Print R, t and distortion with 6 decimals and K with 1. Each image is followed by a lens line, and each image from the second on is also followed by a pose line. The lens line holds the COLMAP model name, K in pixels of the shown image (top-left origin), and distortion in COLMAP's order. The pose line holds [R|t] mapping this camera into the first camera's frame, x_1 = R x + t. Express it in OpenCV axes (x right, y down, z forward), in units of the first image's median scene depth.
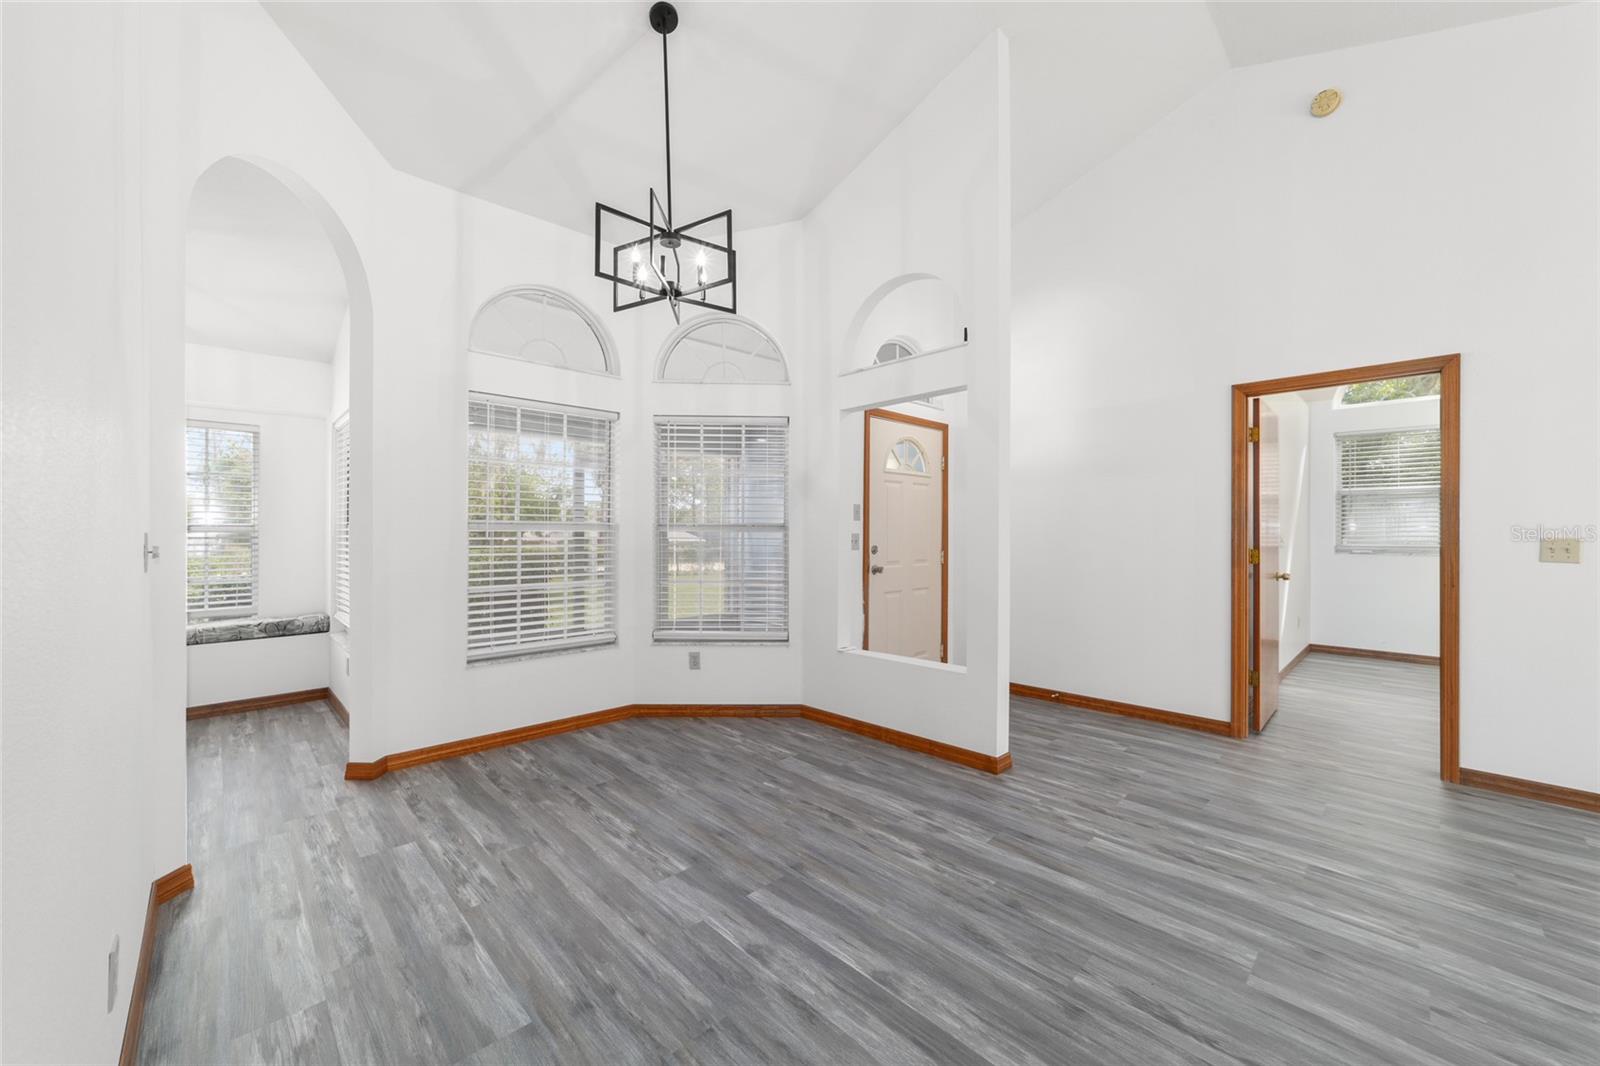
lens RADIAL K [[620.1, 0, 805.4], [0, 620.1, 530.2], [0, 0, 1]] dist [-0.013137, 0.005463]
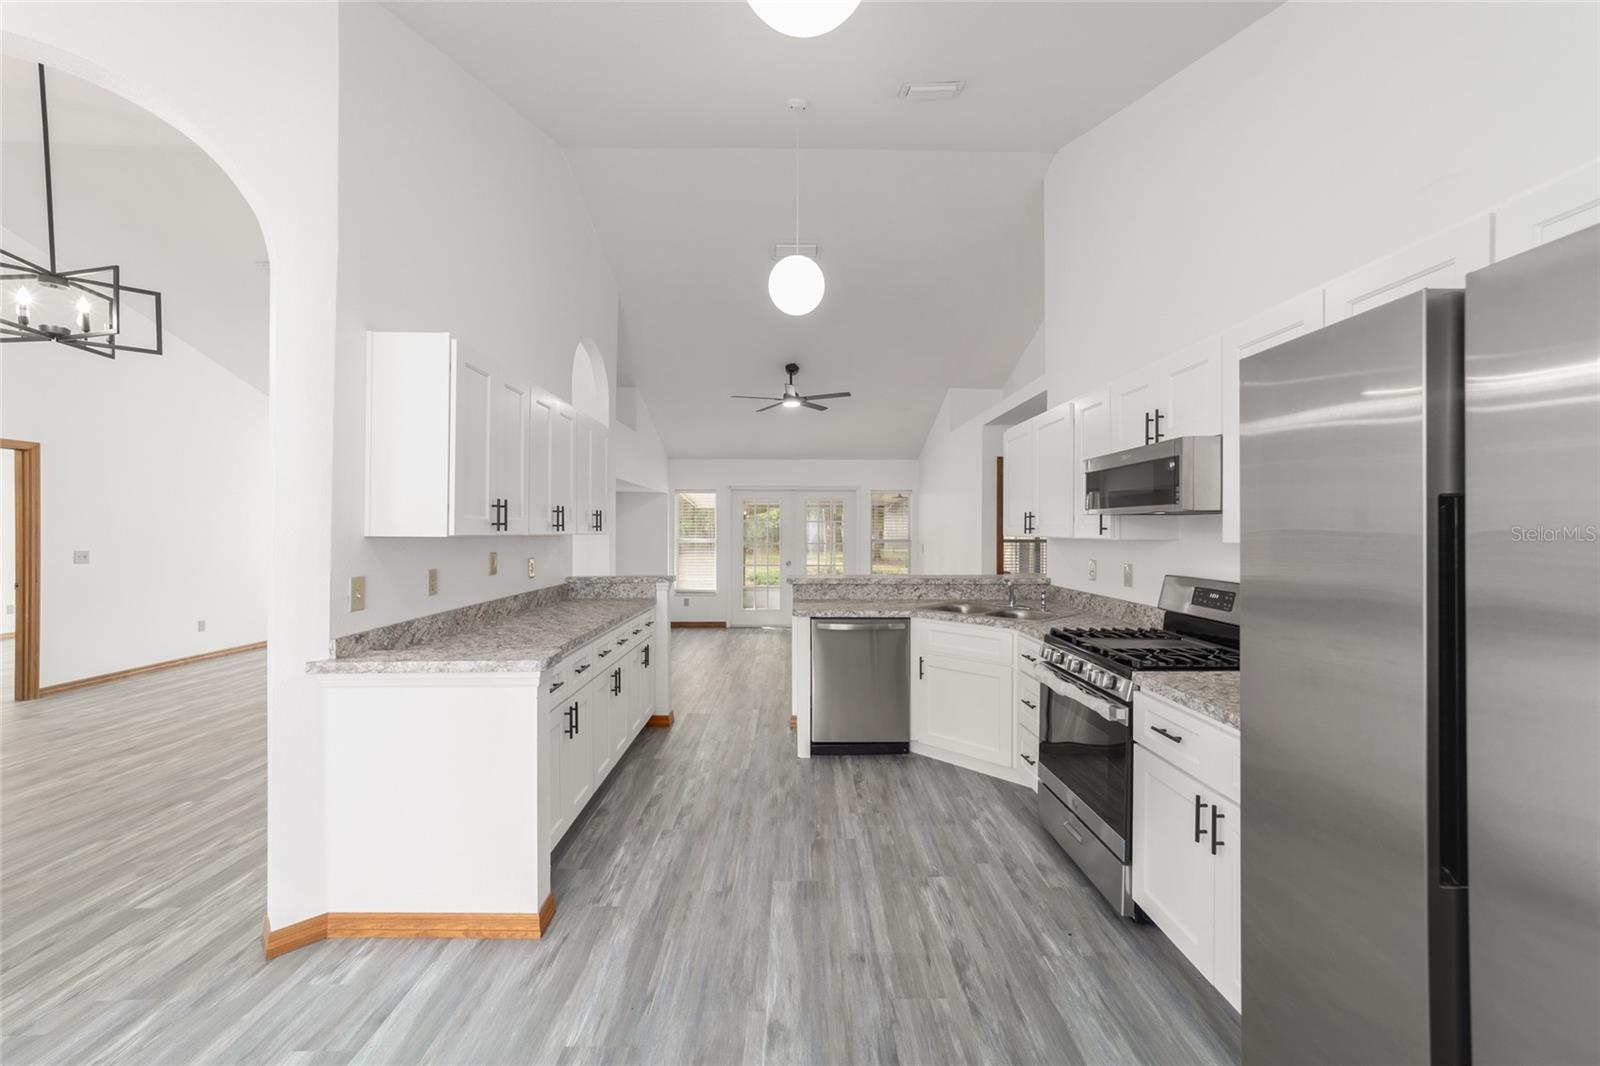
lens RADIAL K [[620.1, 0, 800.6], [0, 620.1, 533.0], [0, 0, 1]] dist [-0.013137, 0.005463]
pose [[-0.728181, -0.006506, 0.685354, -1.469890], [-0.006404, 0.999976, 0.002689, -0.054357], [-0.685355, -0.002430, -0.728205, 0.721062]]
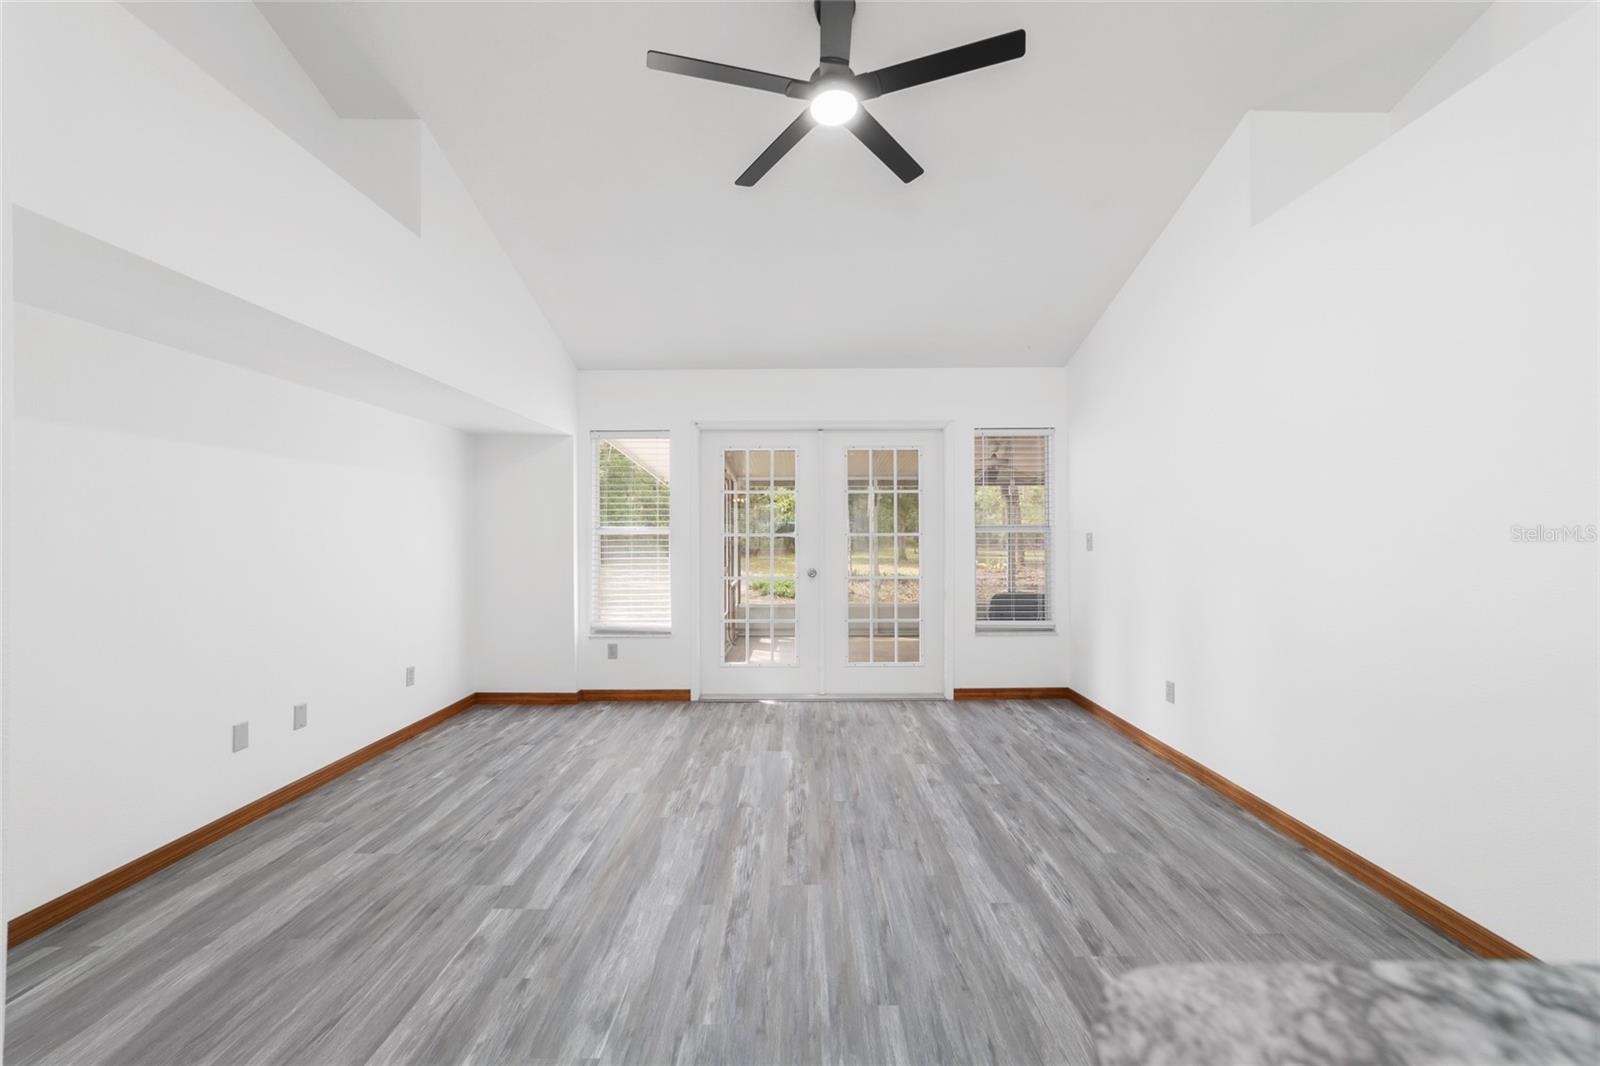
lens RADIAL K [[620.1, 0, 782.8], [0, 620.1, 528.1], [0, 0, 1]] dist [-0.013137, 0.005463]
pose [[-0.706281, 0.003134, 0.707925, -0.480142], [0.000741, 0.999993, -0.003688, -0.009635], [-0.707931, -0.002081, -0.706278, -0.219282]]
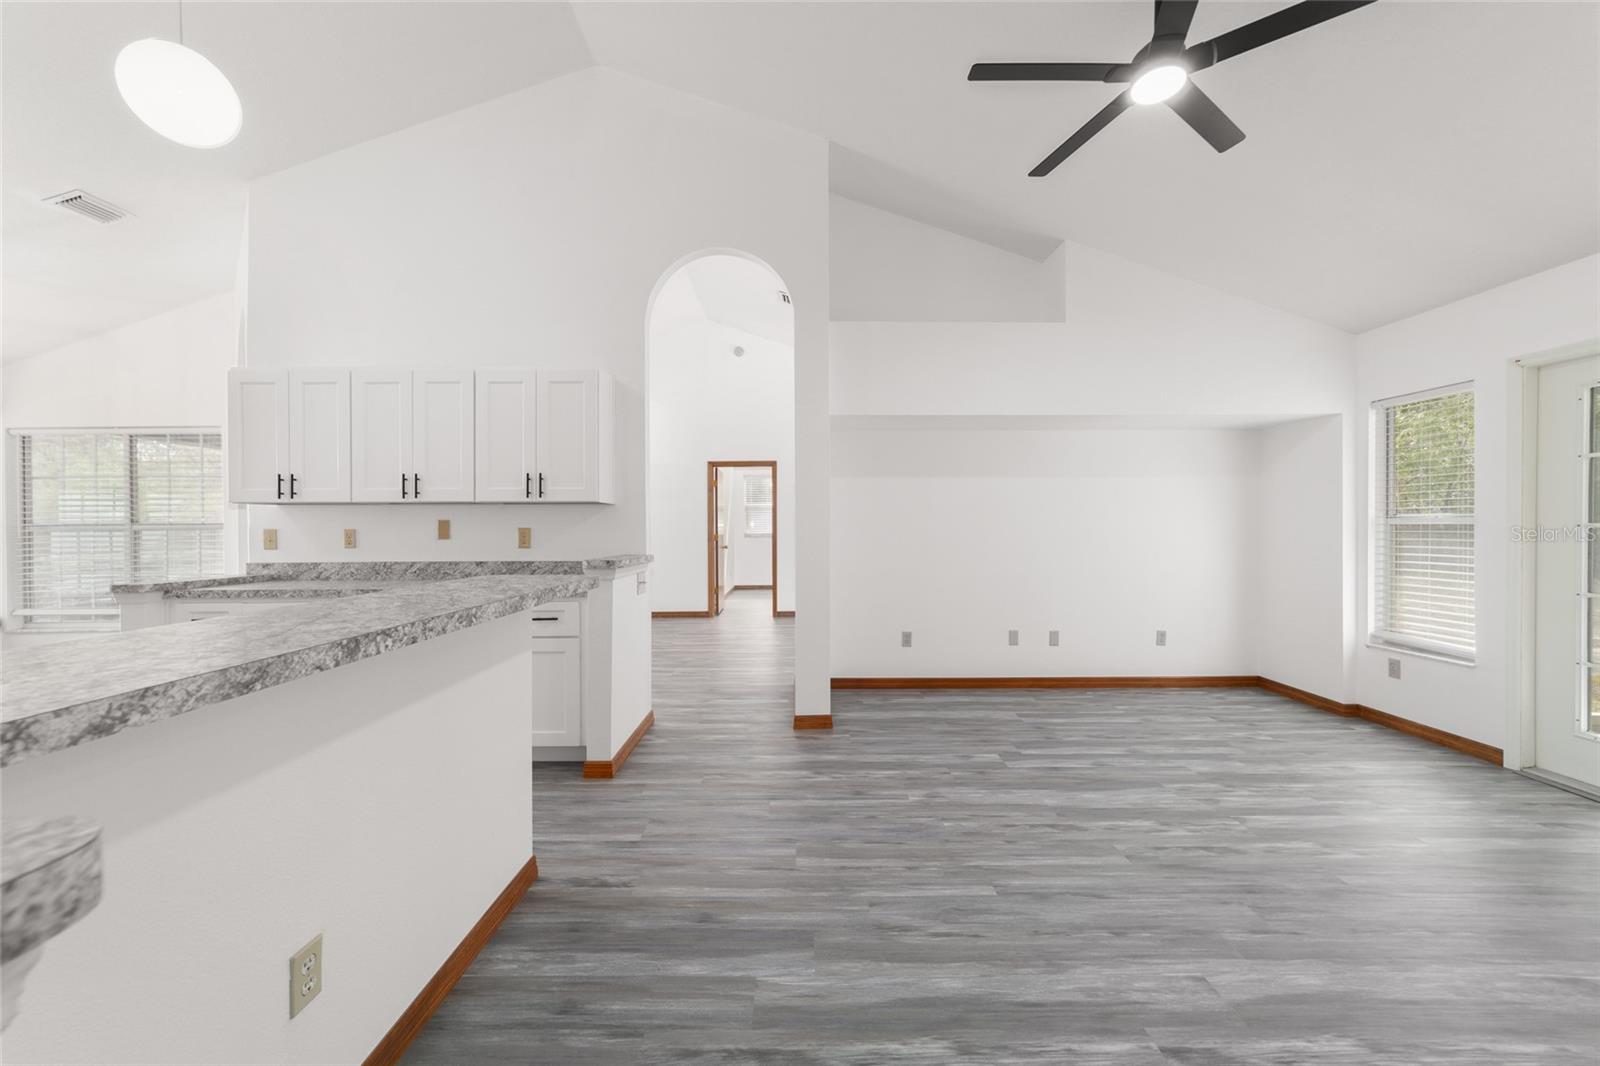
lens RADIAL K [[620.1, 0, 796.6], [0, 620.1, 529.9], [0, 0, 1]] dist [-0.013137, 0.005463]
pose [[0.705364, -0.011371, 0.708755, -0.788763], [0.006288, 0.999932, 0.009785, -0.009131], [-0.708818, -0.002445, 0.705387, -0.950193]]
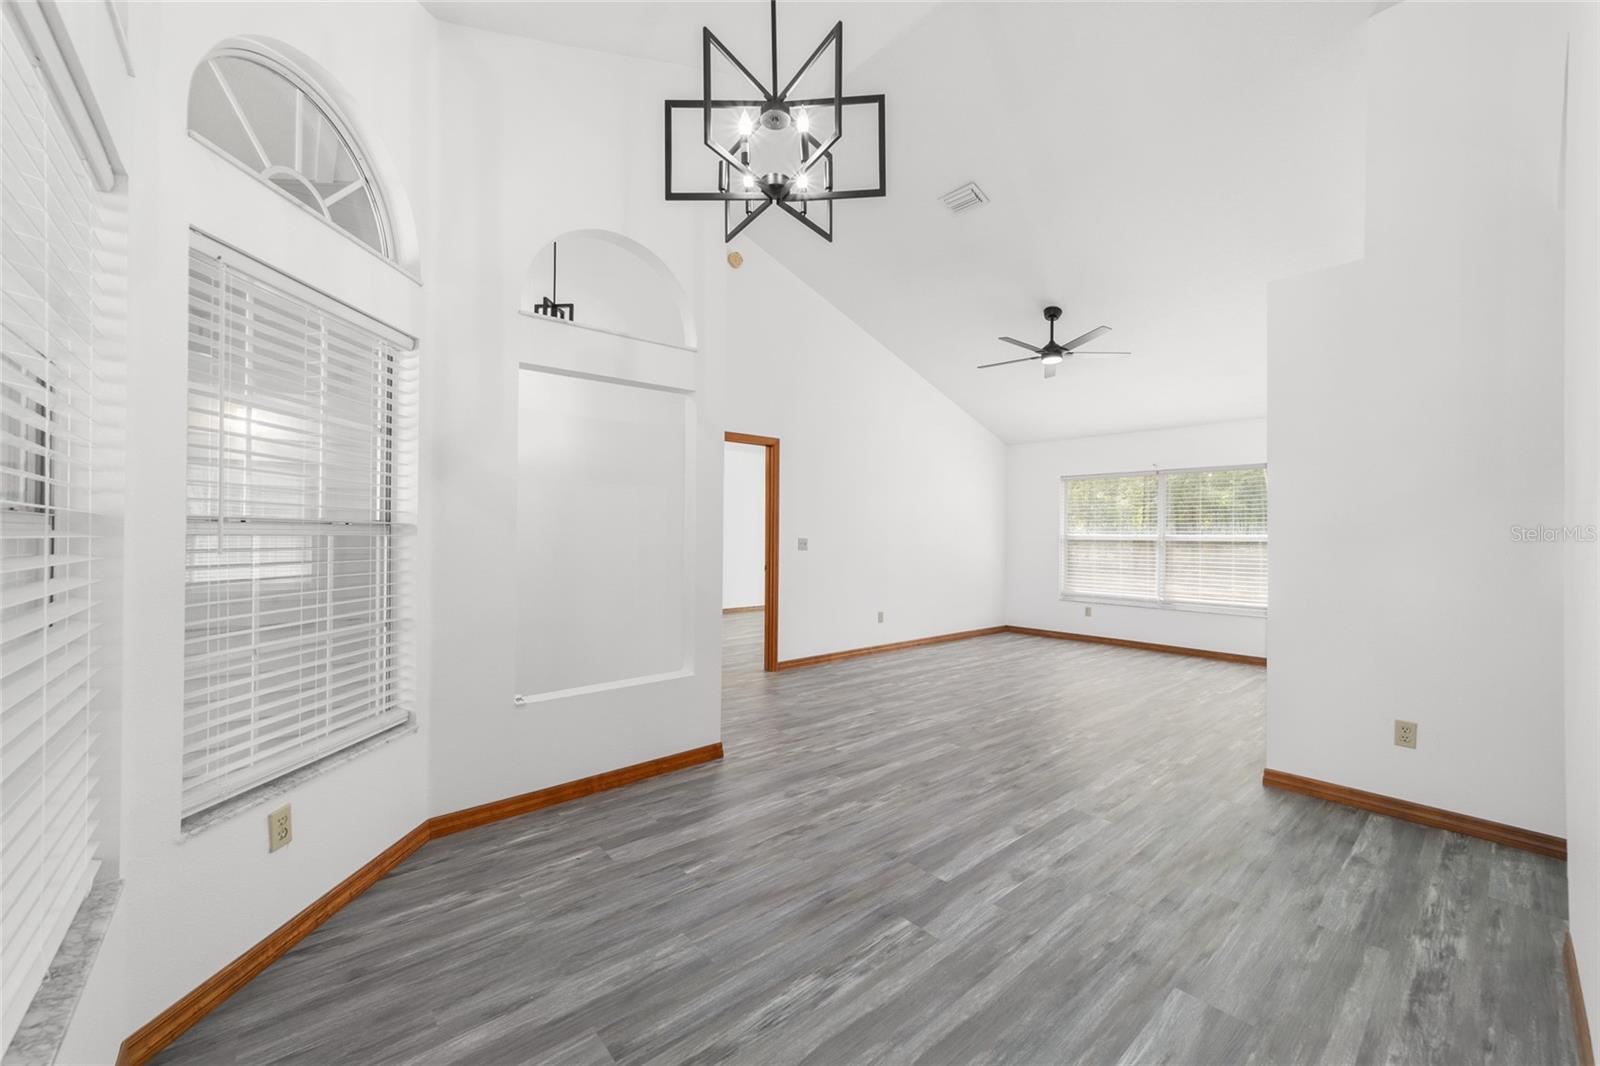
lens RADIAL K [[620.1, 0, 798.9], [0, 620.1, 548.3], [0, 0, 1]] dist [-0.013137, 0.005463]
pose [[0.058335, -0.021128, 0.998073, -0.725598], [-0.009058, 0.999724, 0.021692, -0.002272], [-0.998256, -0.010306, 0.058127, 0.748766]]
